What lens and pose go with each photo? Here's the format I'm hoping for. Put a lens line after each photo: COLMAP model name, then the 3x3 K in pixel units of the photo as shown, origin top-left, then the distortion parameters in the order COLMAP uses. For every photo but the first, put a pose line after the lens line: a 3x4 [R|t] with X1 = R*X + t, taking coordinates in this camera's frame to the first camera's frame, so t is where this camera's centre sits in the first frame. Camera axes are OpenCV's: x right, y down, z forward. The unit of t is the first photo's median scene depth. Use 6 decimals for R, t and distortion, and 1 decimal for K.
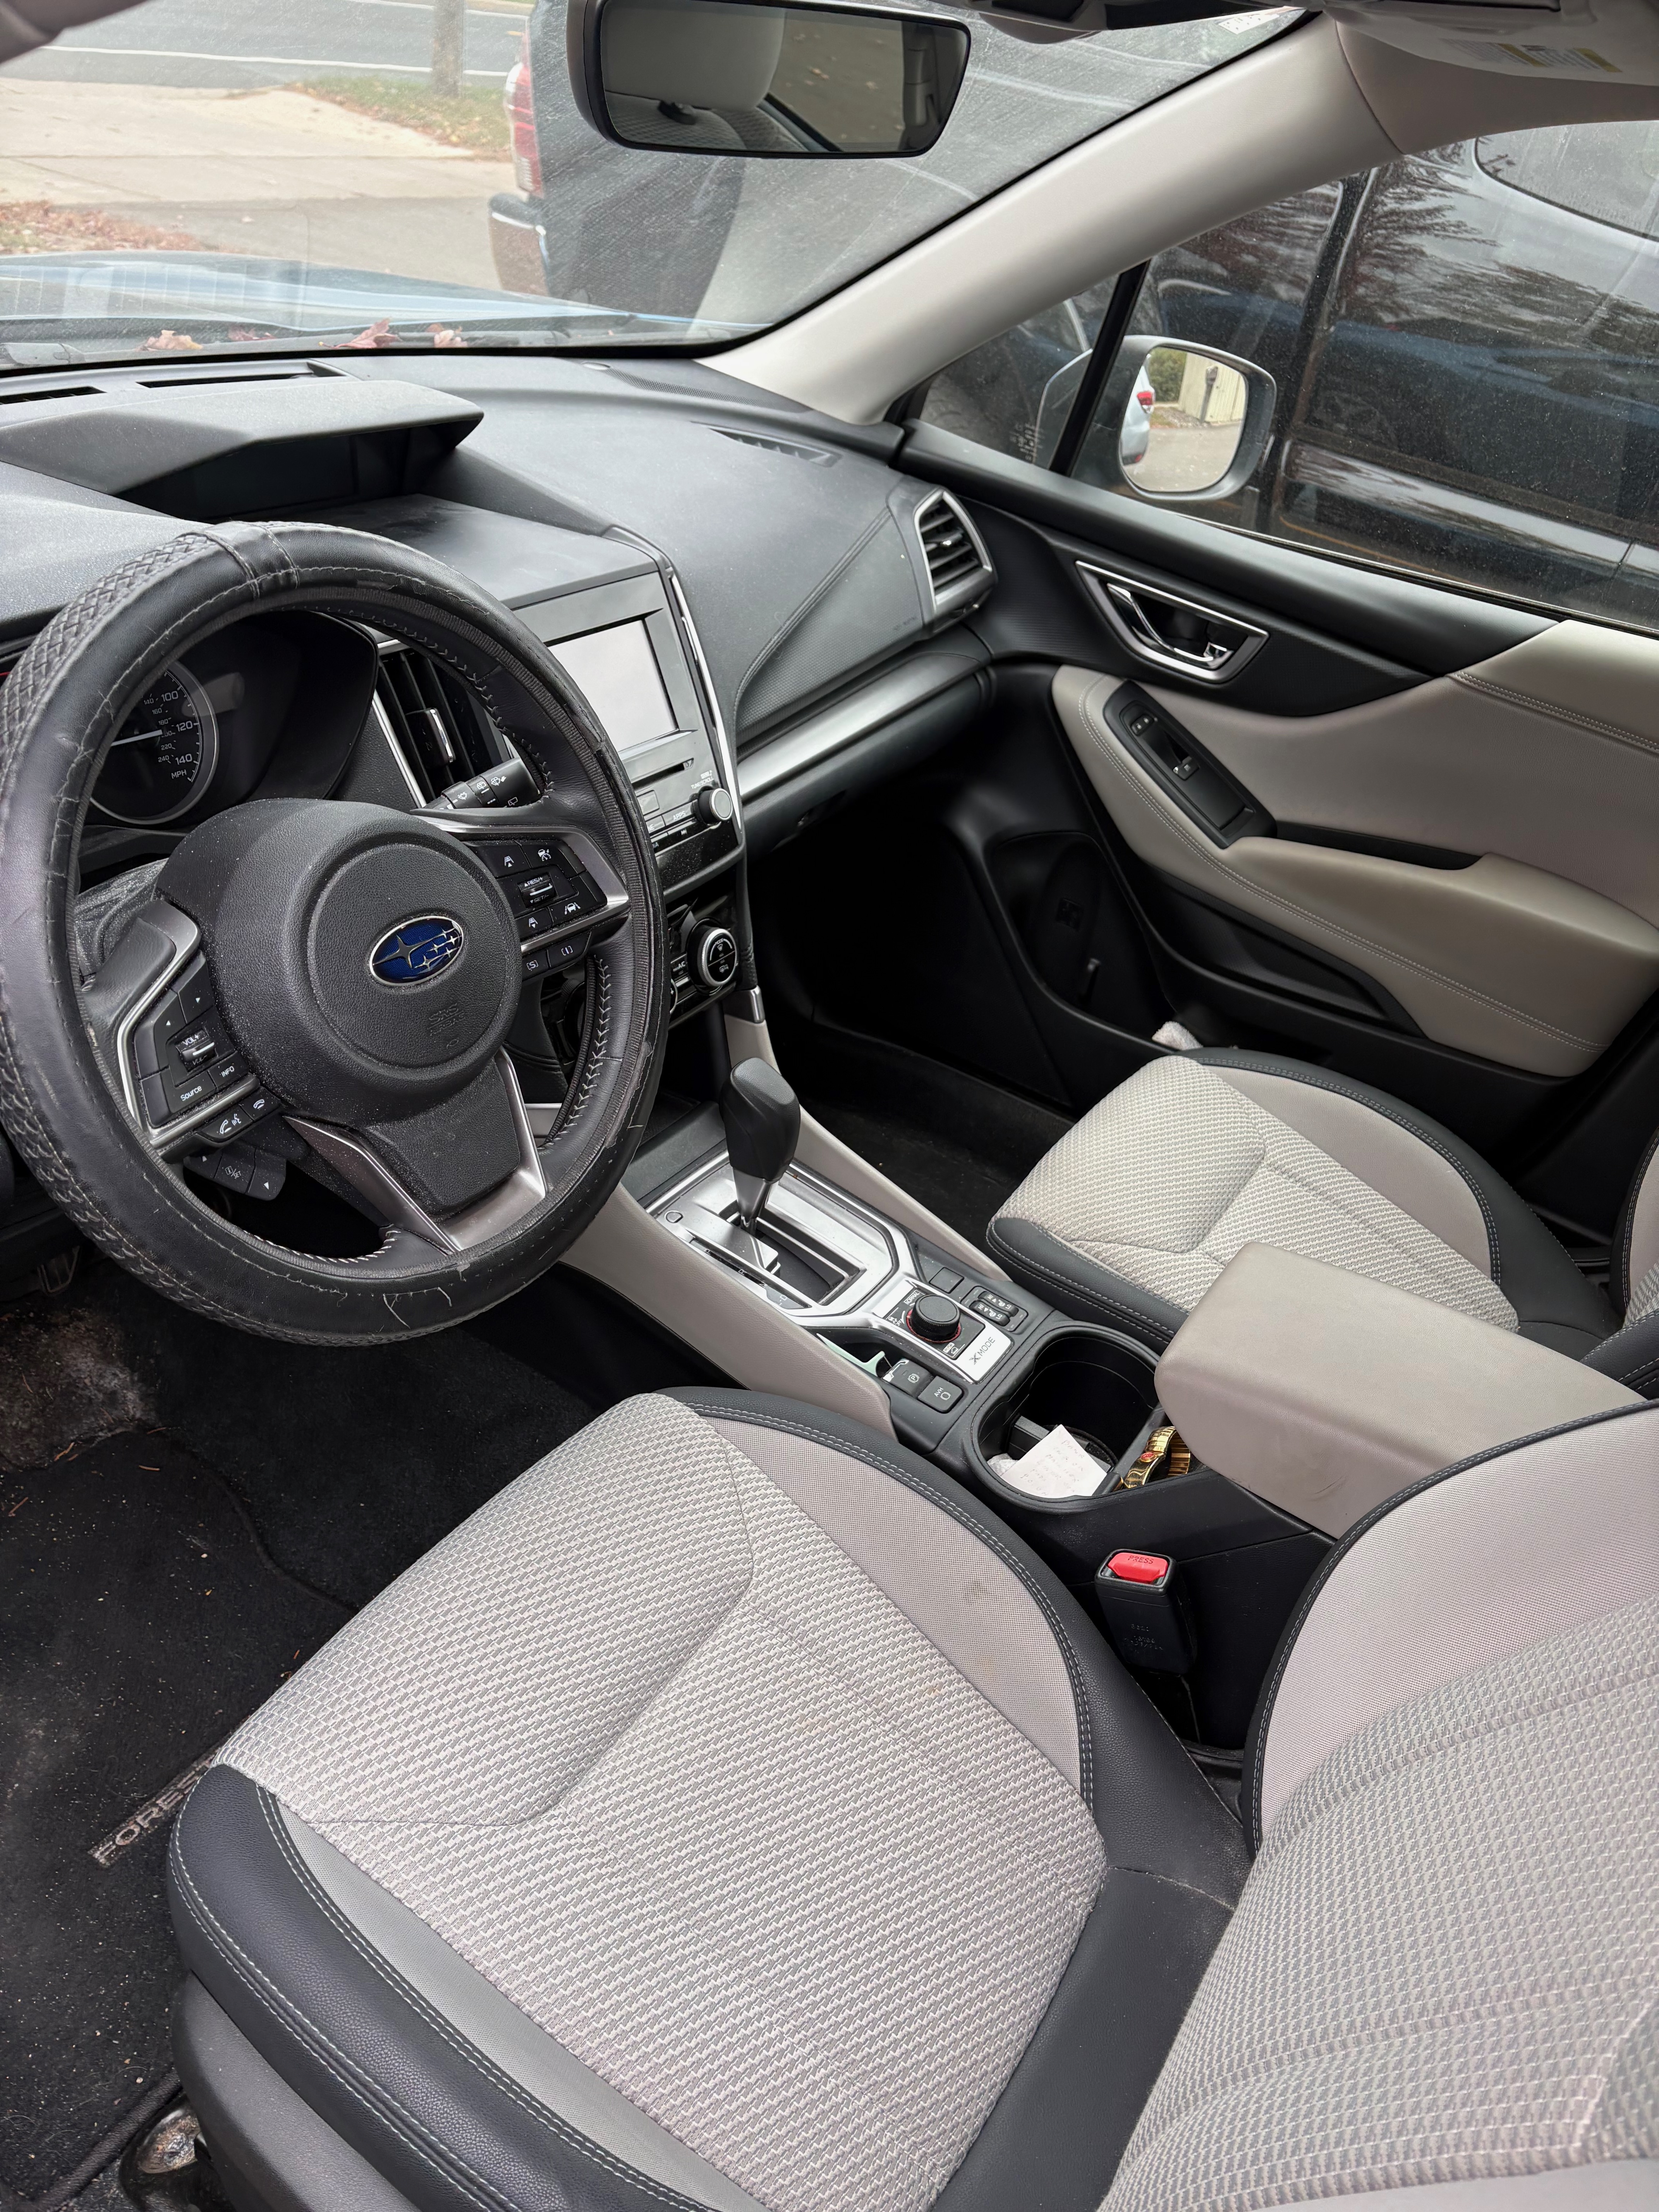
lens RADIAL K [[1679.2, 0, 840.7], [0, 1679.2, 1111.5], [0, 0, 1]] dist [0.048182, -0.049720]
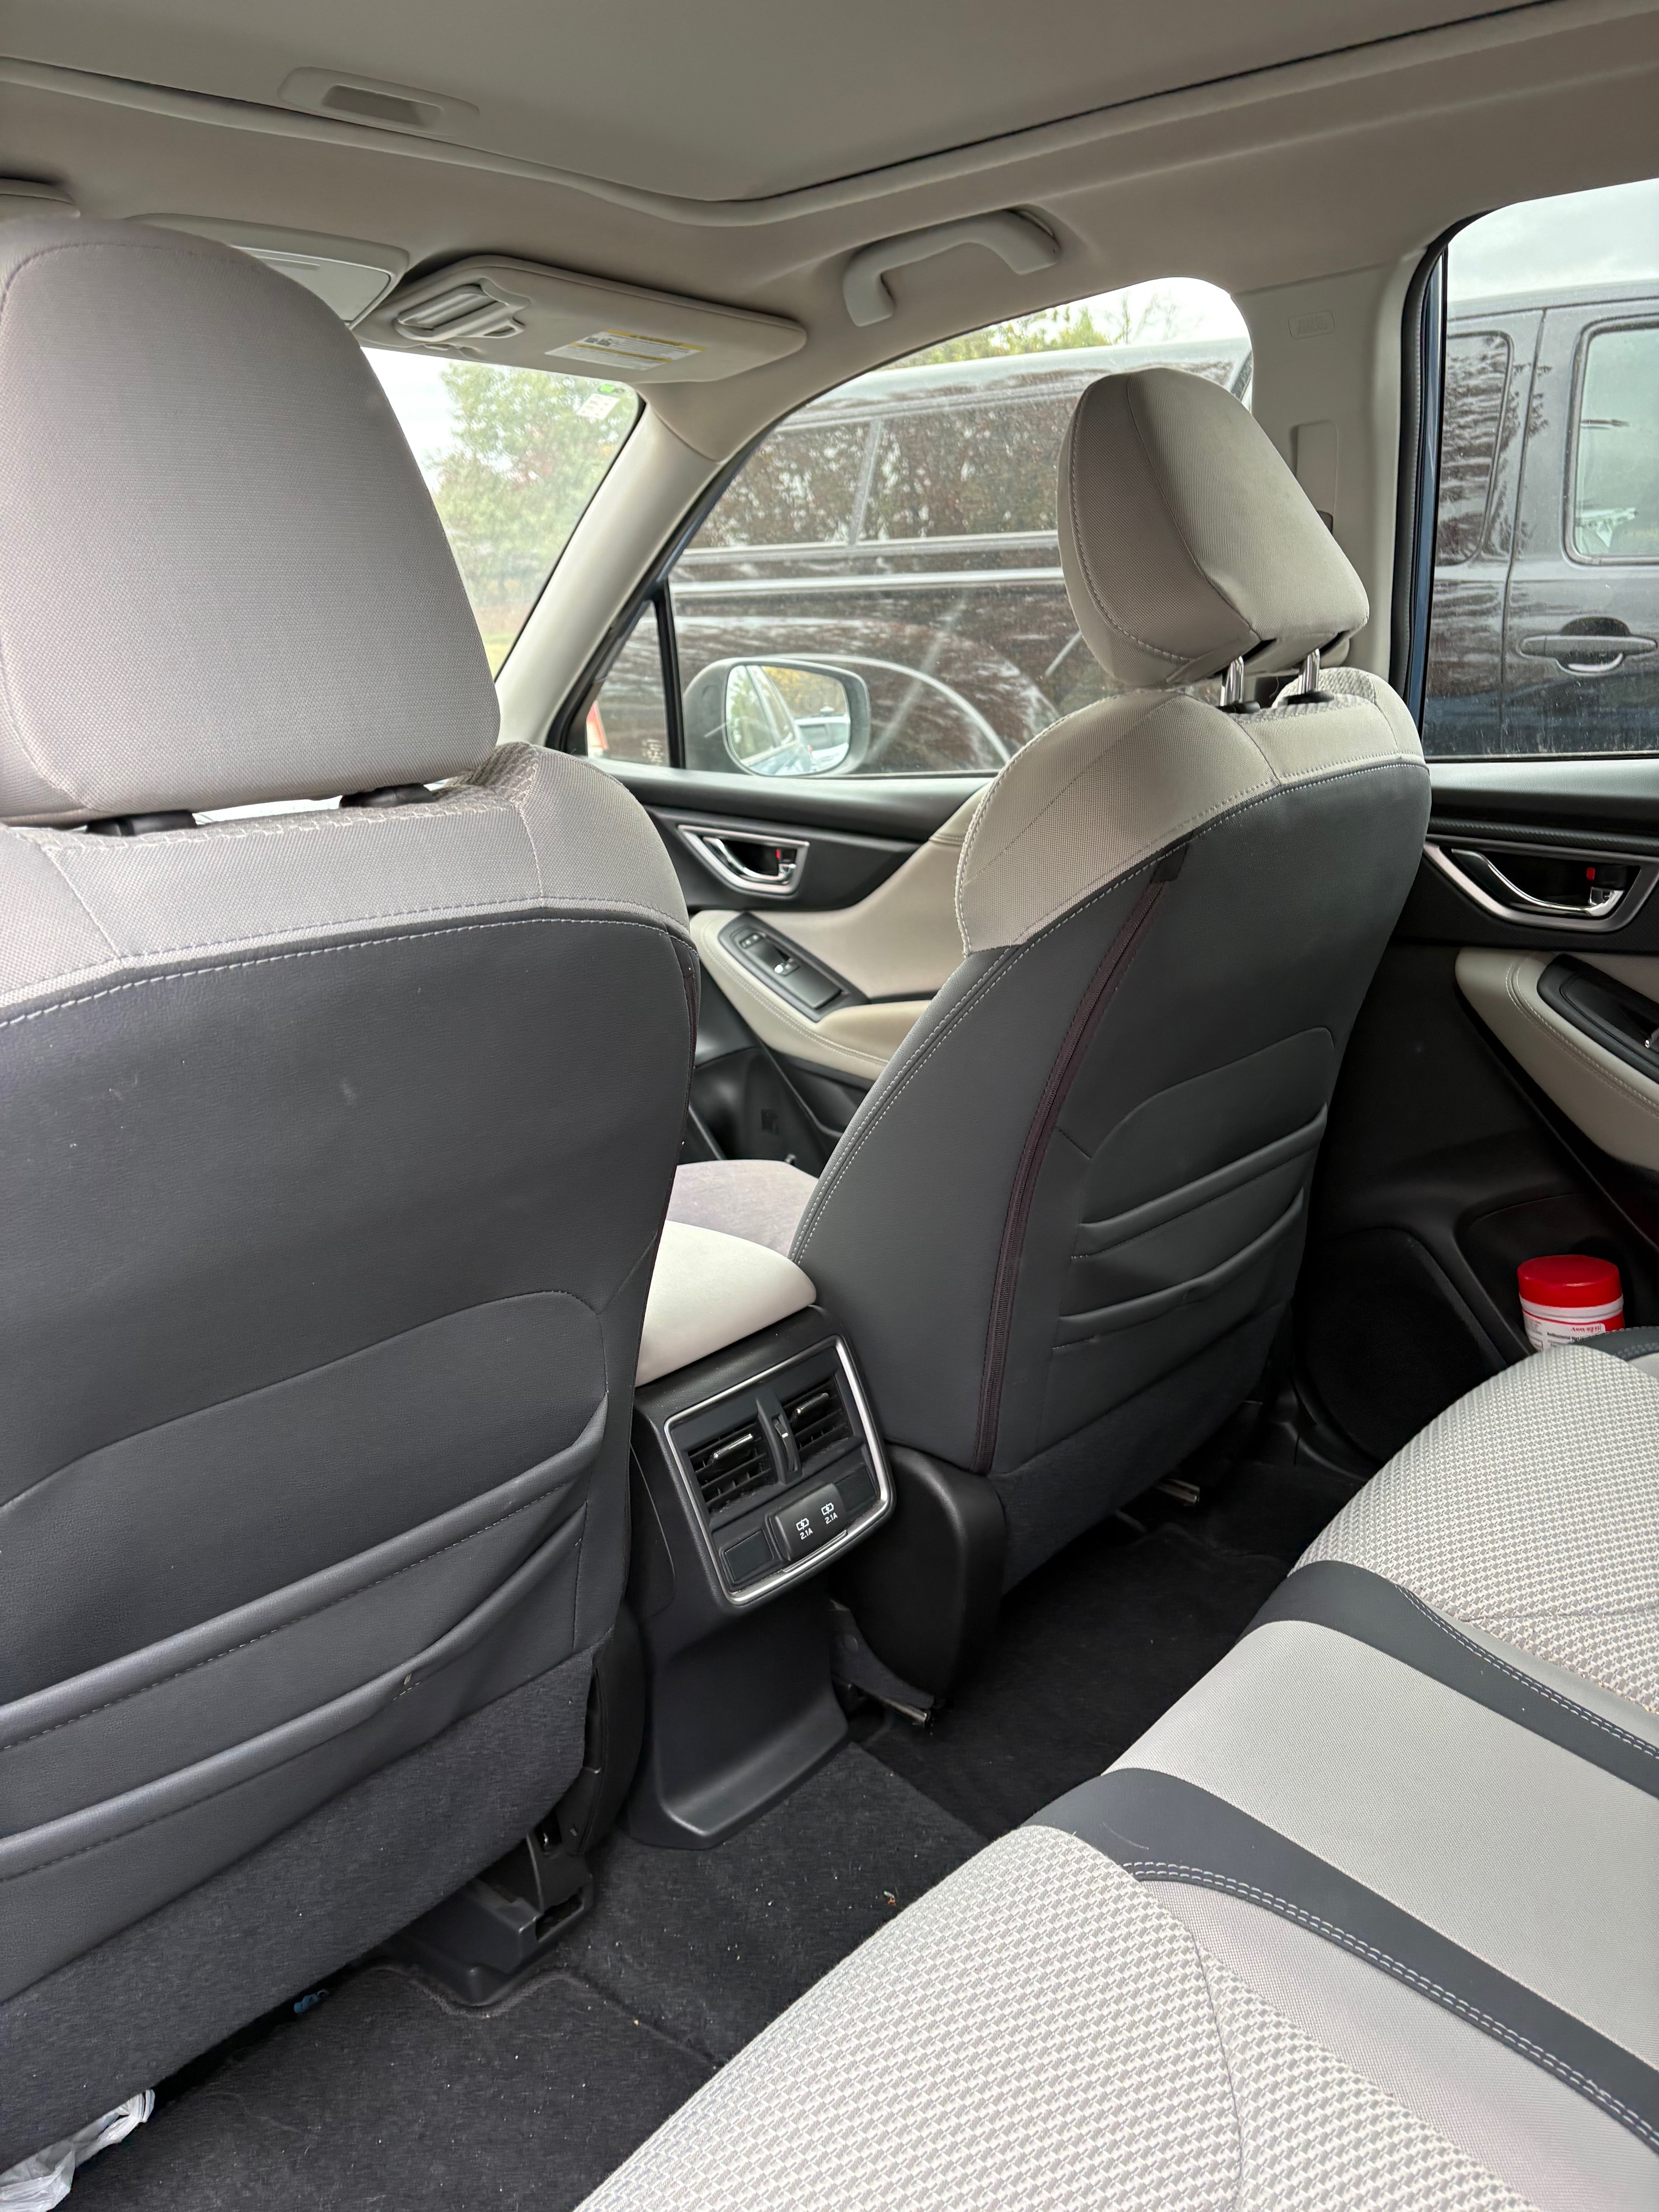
lens RADIAL K [[1679.2, 0, 847.3], [0, 1679.2, 1110.2], [0, 0, 1]] dist [0.048182, -0.049720]
pose [[0.968398, -0.147366, -0.201219, 0.623496], [0.077789, 0.944992, -0.317709, 0.357799], [0.236970, 0.292016, 0.926592, -0.070212]]
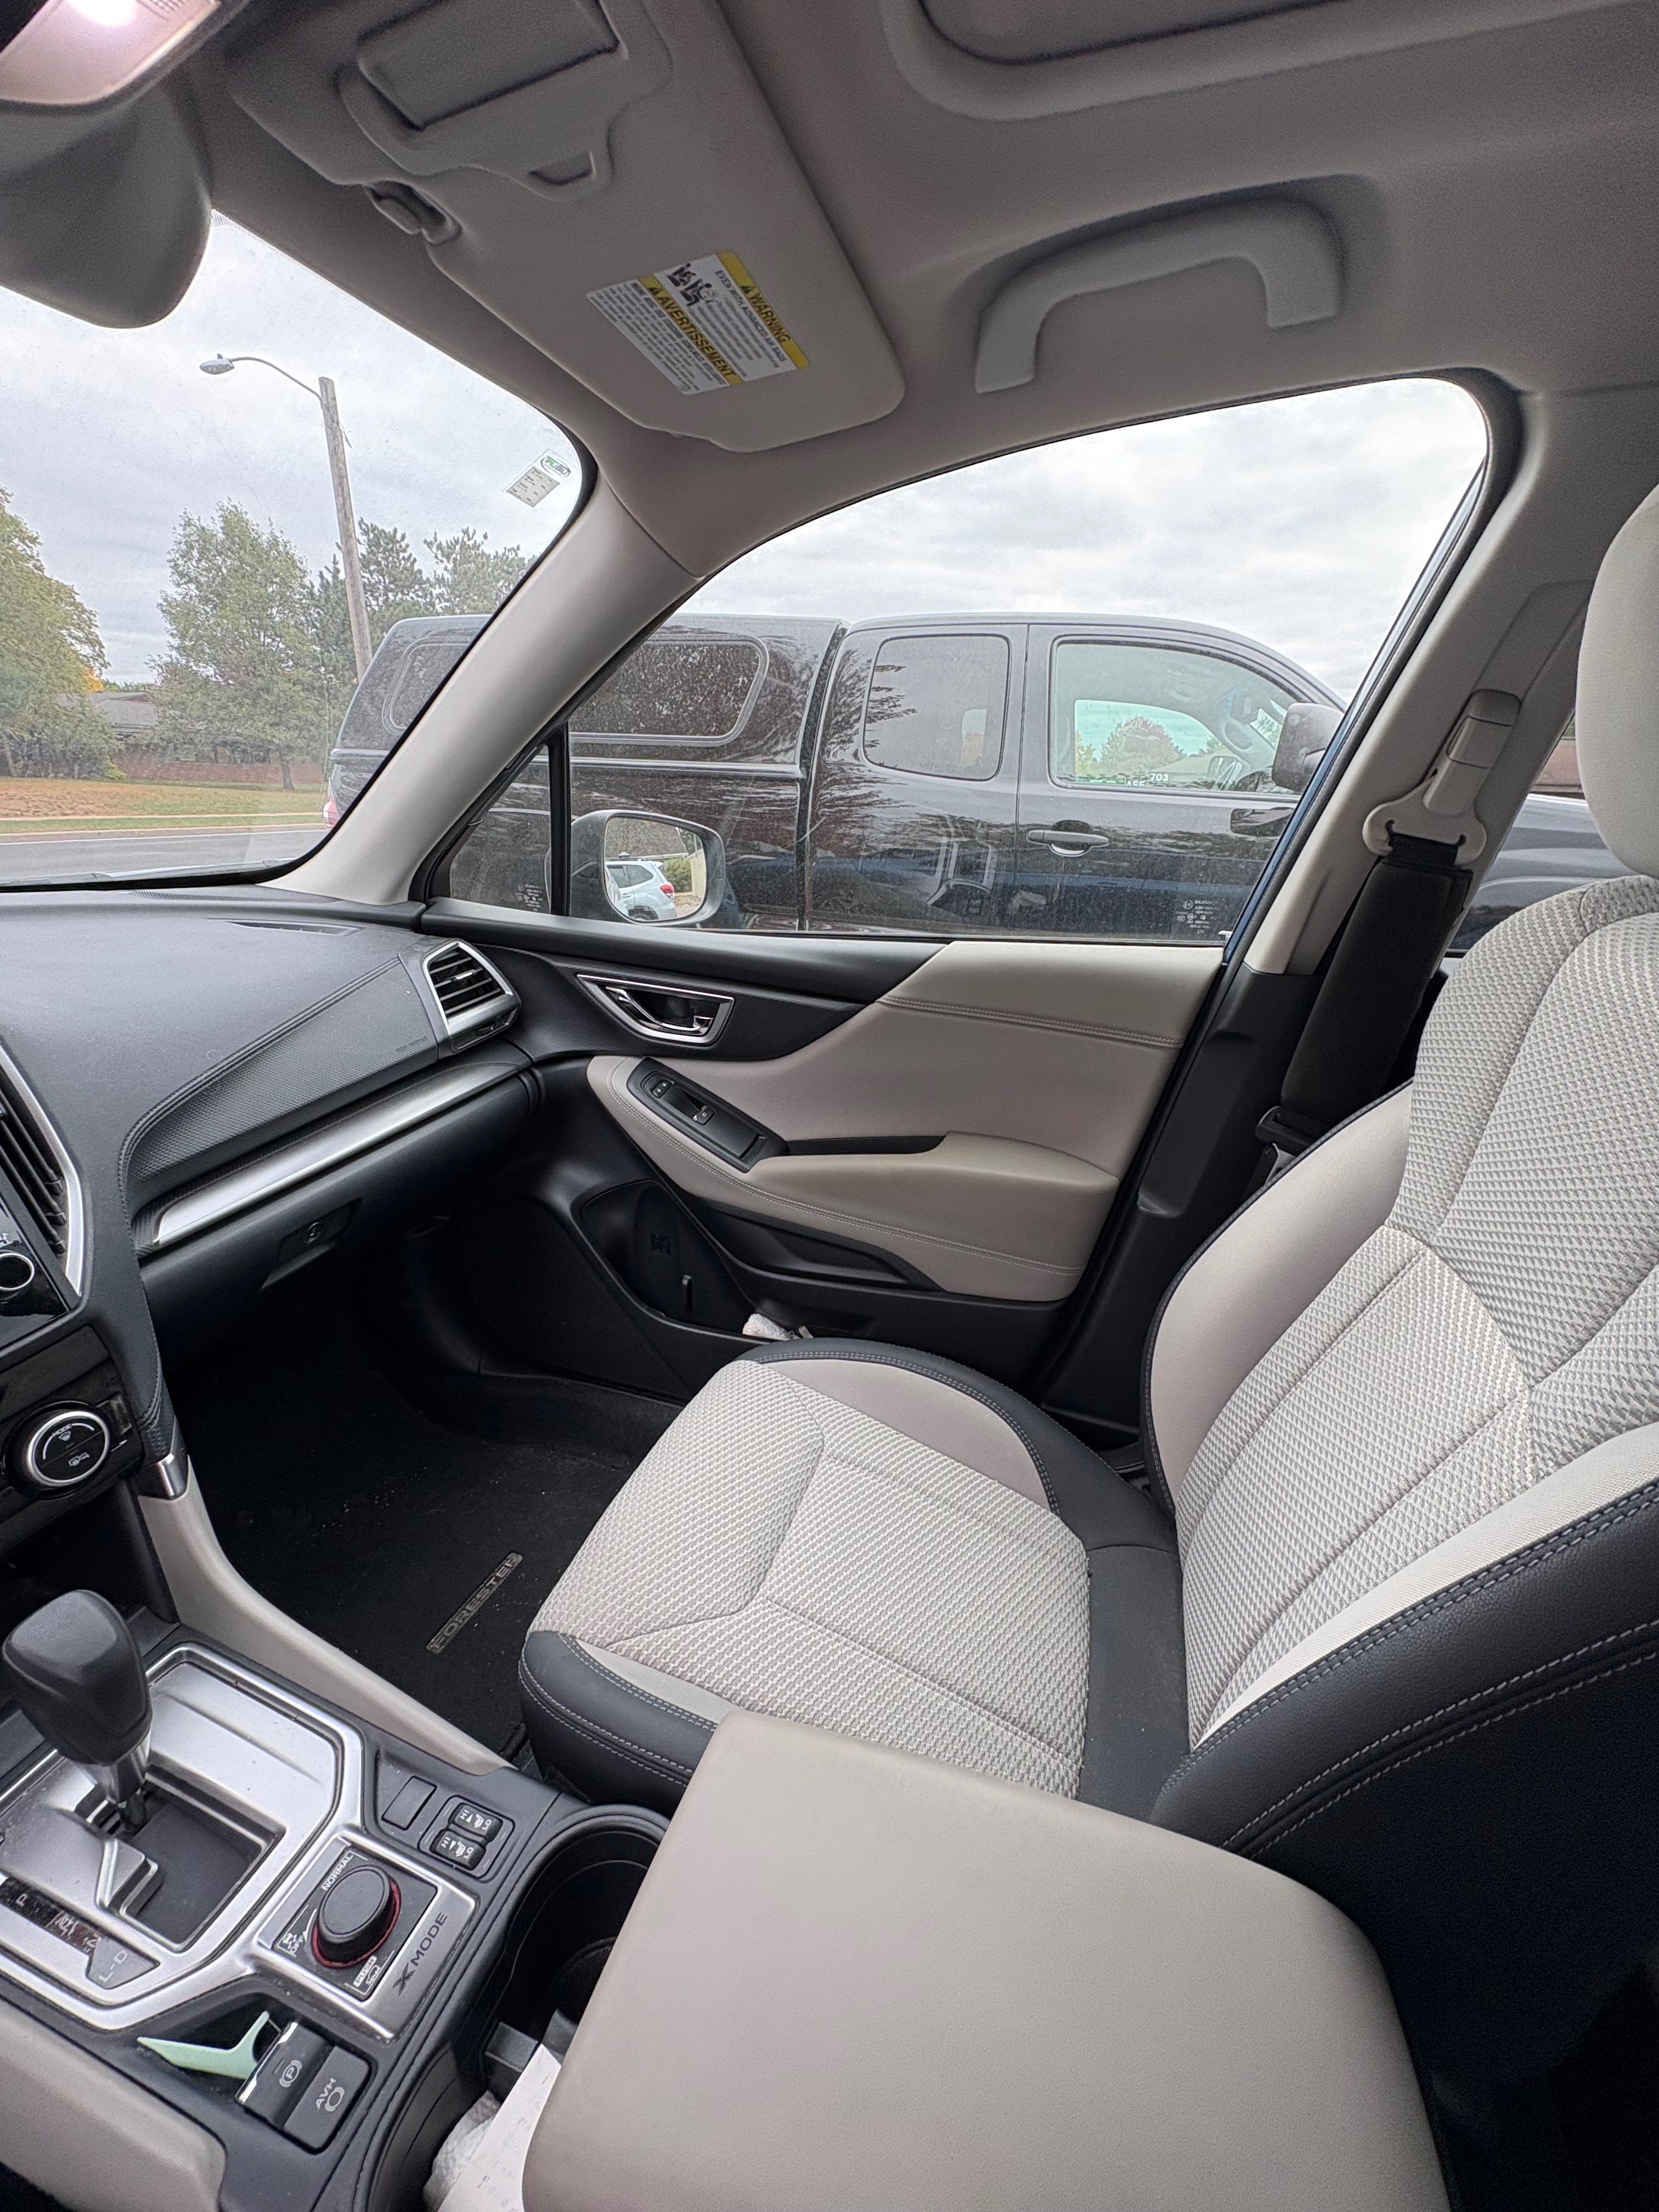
lens RADIAL K [[875.7, 0, 829.1], [0, 875.7, 1103.9], [0, 0, 1]] dist [-0.000359, 0.000104]
pose [[0.964070, -0.198356, 0.176703, 0.242645], [0.234046, 0.948882, -0.211768, -0.074955], [-0.125665, 0.245515, 0.961213, 0.503499]]
